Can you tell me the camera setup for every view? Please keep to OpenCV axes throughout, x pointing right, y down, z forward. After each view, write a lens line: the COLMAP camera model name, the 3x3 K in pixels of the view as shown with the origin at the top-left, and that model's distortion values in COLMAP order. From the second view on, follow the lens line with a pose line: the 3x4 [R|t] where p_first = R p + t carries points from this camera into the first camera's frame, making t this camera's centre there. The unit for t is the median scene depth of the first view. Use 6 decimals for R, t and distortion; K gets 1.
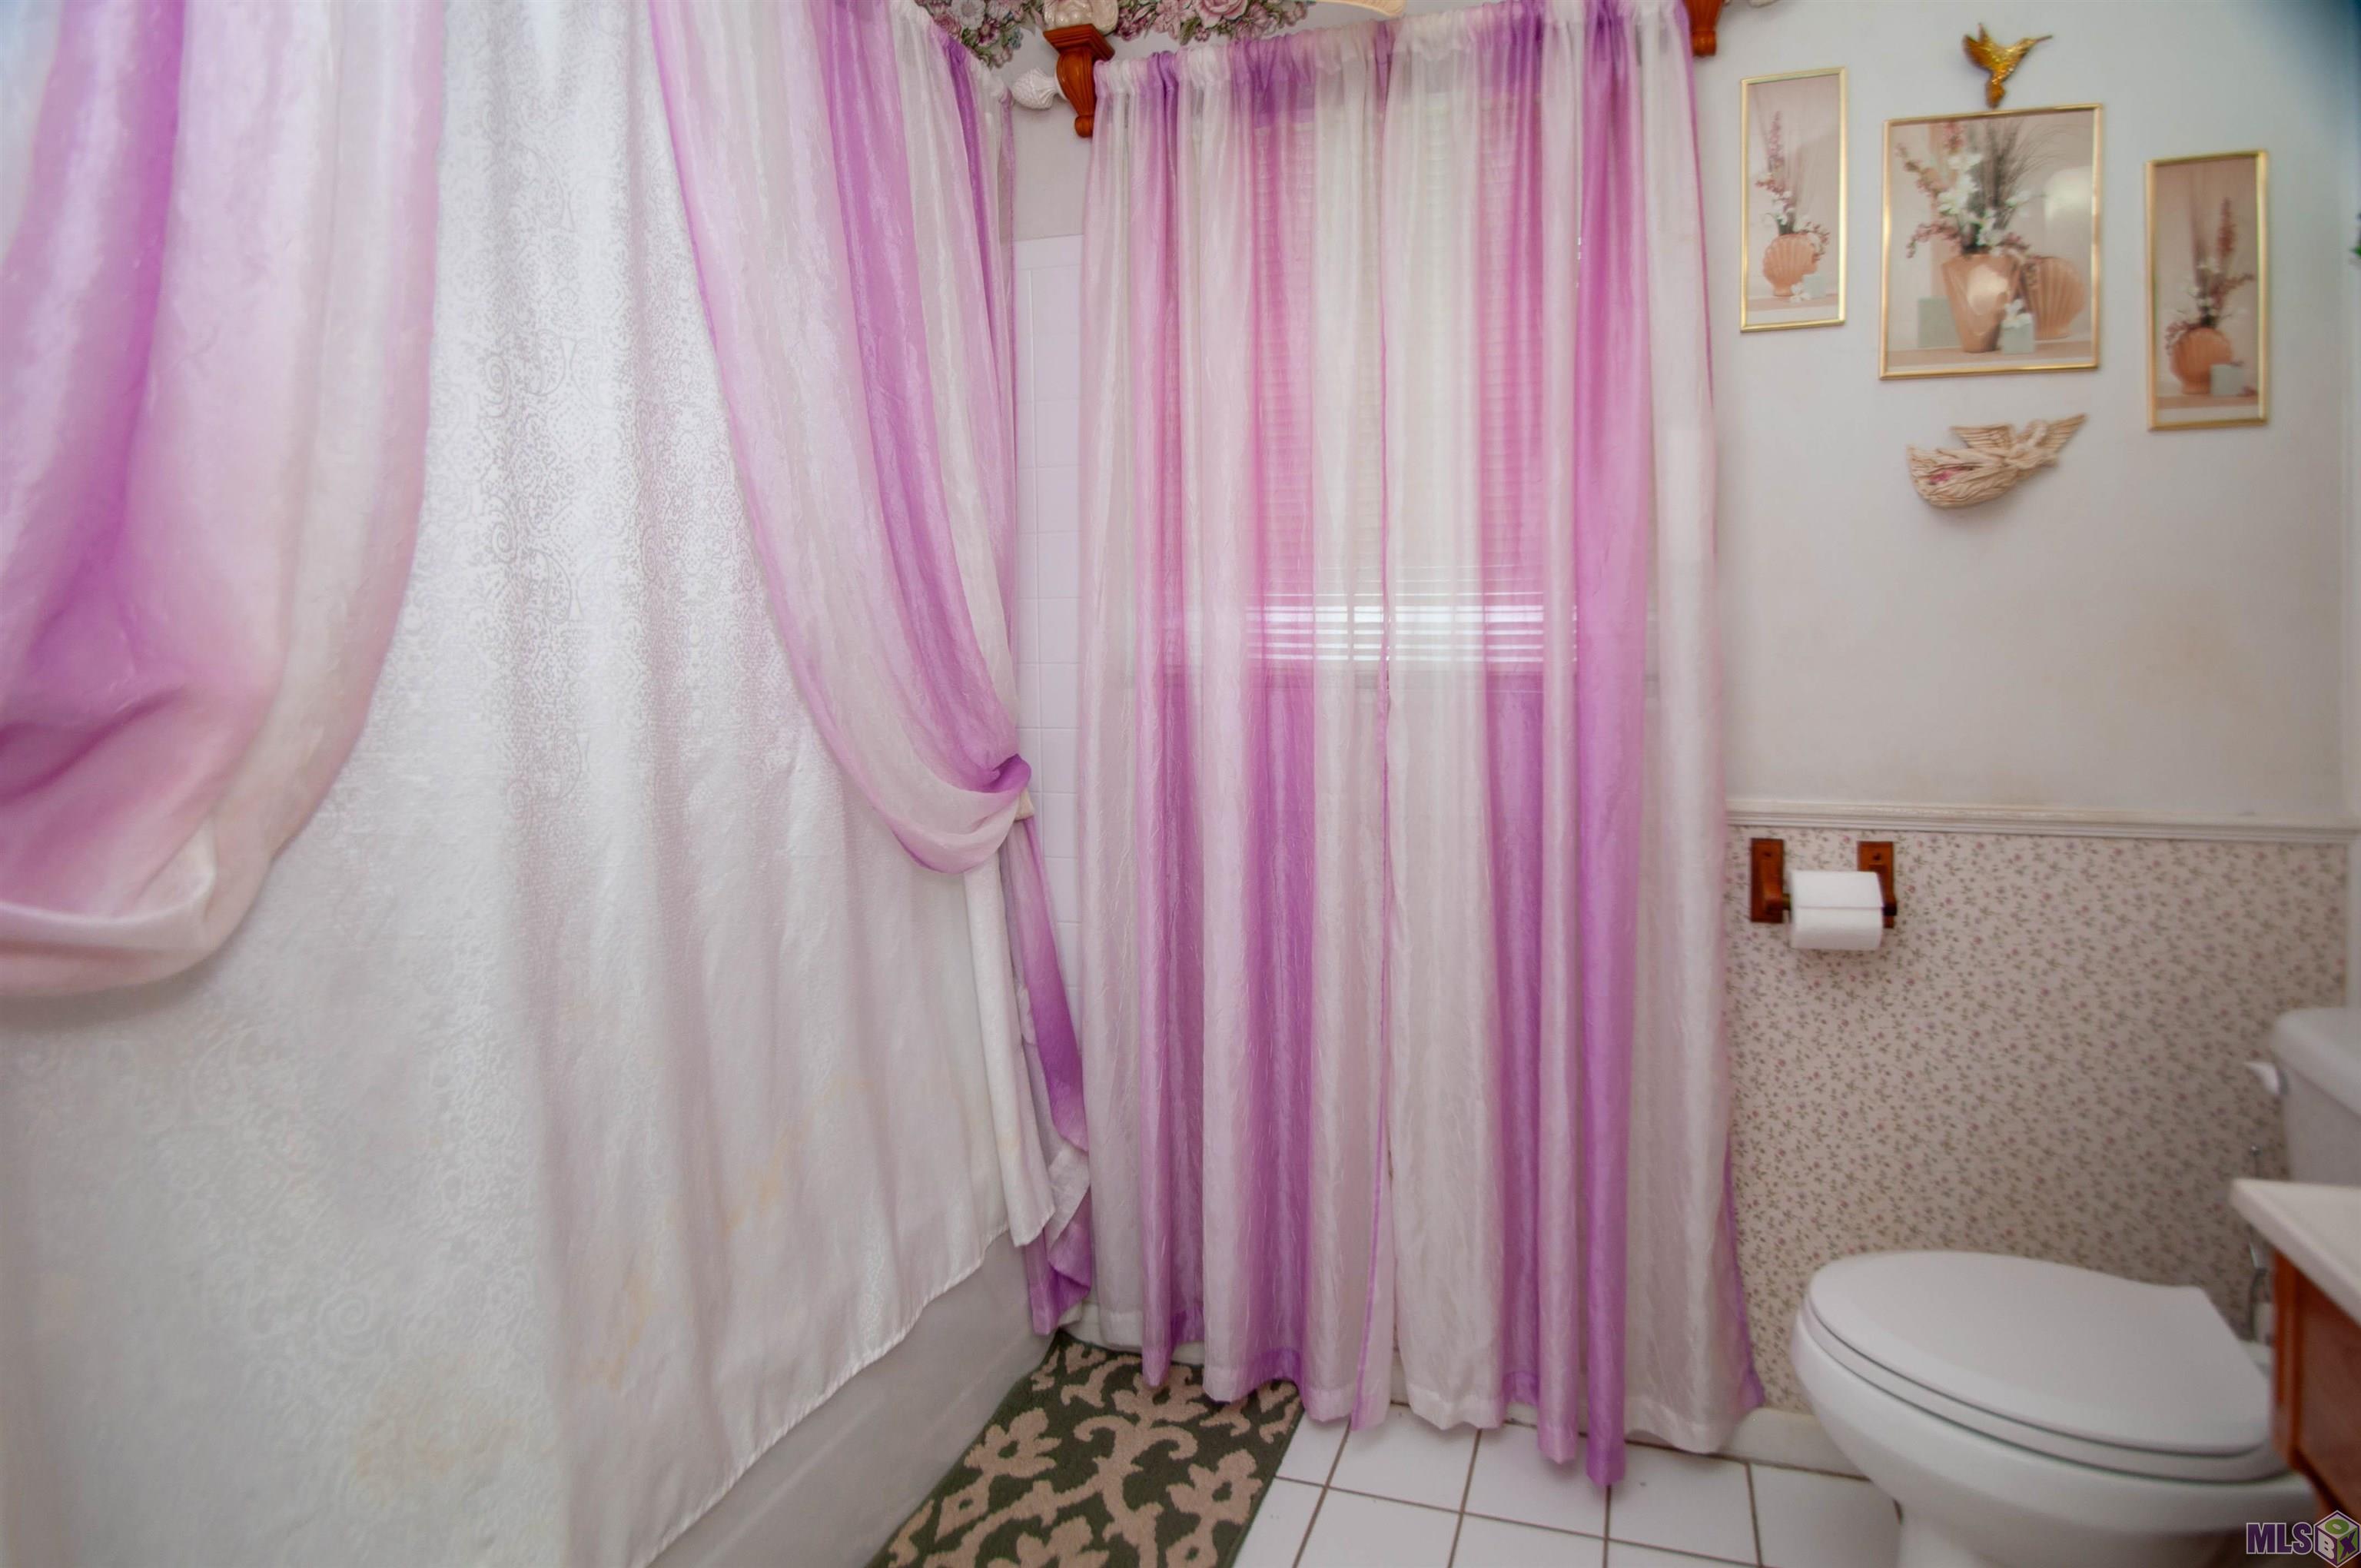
lens RADIAL K [[1040.5, 0, 1183.5], [0, 1040.5, 726.1], [0, 0, 1]] dist [0.026926, -0.021240]
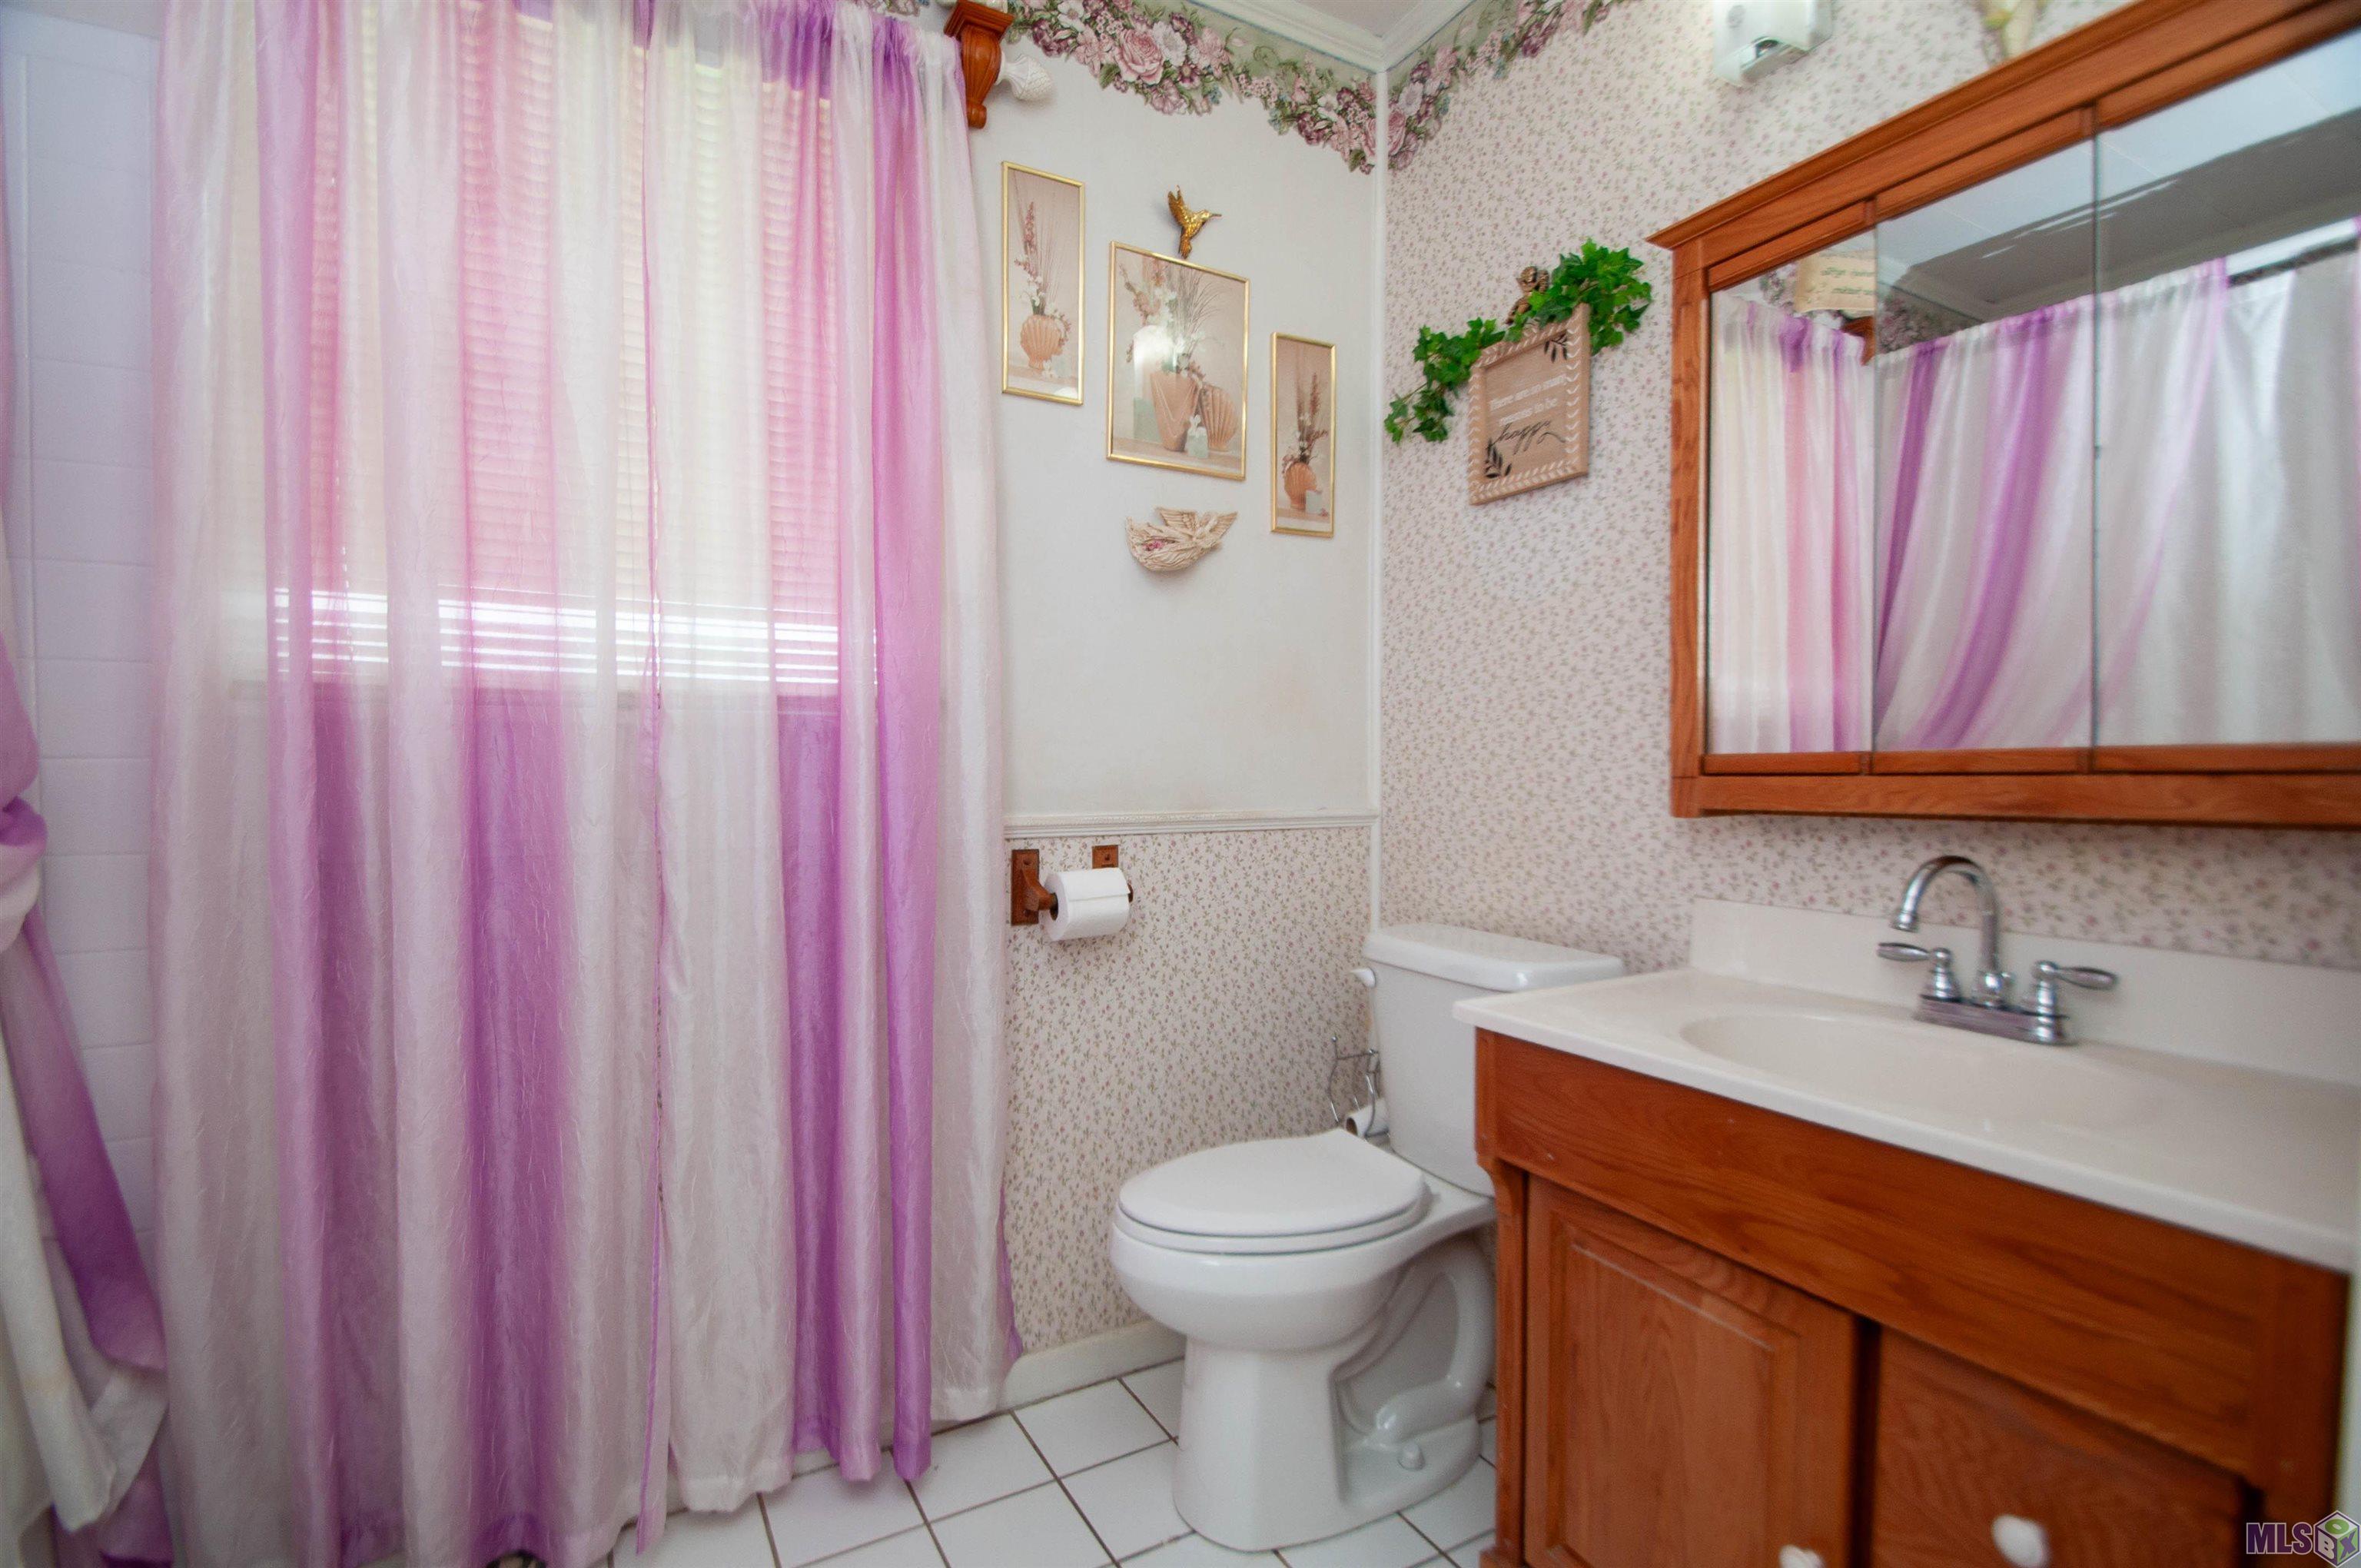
lens RADIAL K [[1094.8, 0, 1183.0], [0, 1094.8, 753.8], [0, 0, 1]] dist [0.001097, -0.010678]
pose [[0.729050, -0.009195, 0.684399, -0.126930], [0.005519, 0.999956, 0.007555, -0.002978], [-0.684438, -0.001731, 0.729069, 0.033830]]
